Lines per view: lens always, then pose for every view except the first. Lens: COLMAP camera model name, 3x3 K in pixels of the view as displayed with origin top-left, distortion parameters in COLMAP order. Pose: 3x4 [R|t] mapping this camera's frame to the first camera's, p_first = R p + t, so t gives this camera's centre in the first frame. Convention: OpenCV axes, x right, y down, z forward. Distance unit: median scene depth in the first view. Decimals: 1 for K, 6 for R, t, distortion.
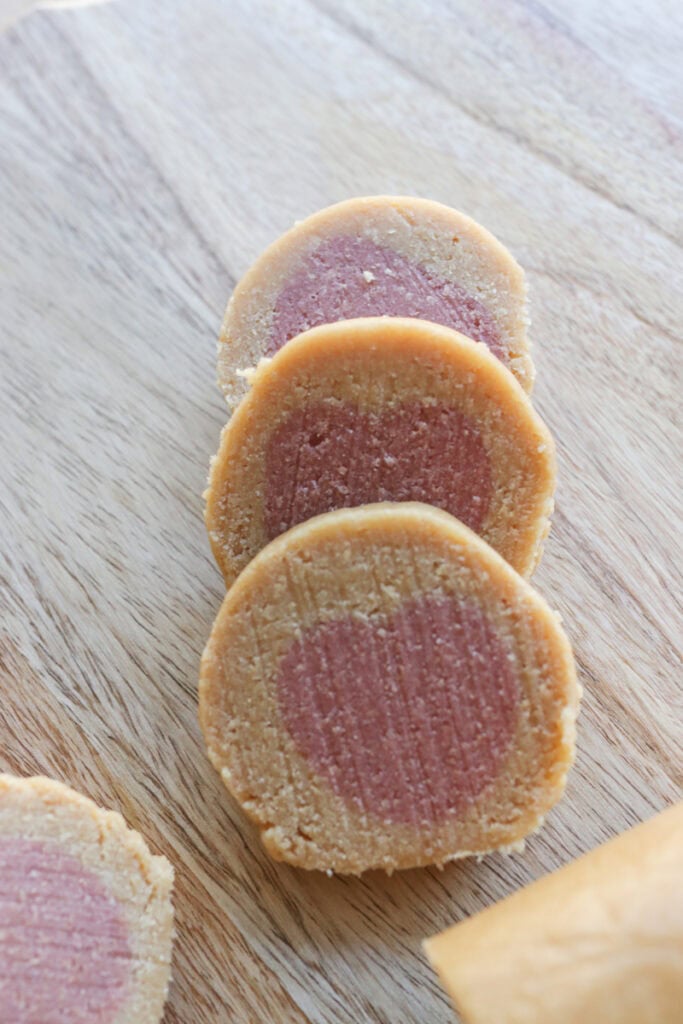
lens RADIAL K [[1773.0, 0, 341.3], [0, 1773.0, 510.8], [0, 0, 1]] dist [-0.066649, 0.000000]
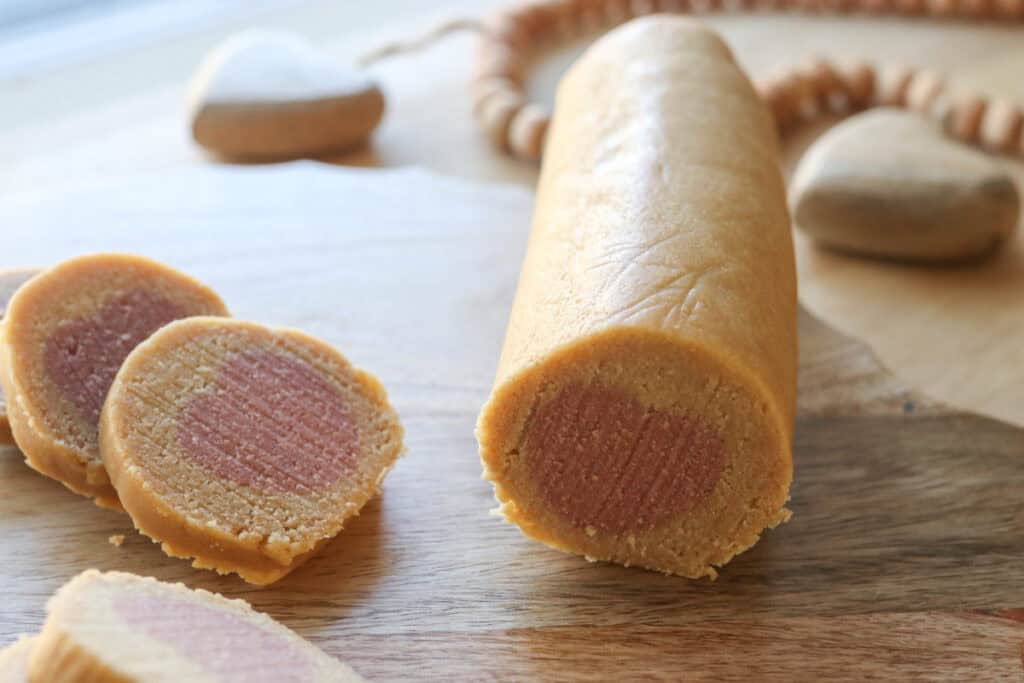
lens RADIAL K [[1773.0, 0, 513.2], [0, 1773.0, 341.9], [0, 0, 1]] dist [-0.066649, 0.000000]
pose [[0.553956, -0.343202, 0.758515, -0.827957], [0.751692, 0.597841, -0.278470, 0.567684], [-0.357900, 0.724429, 0.589160, 0.128851]]
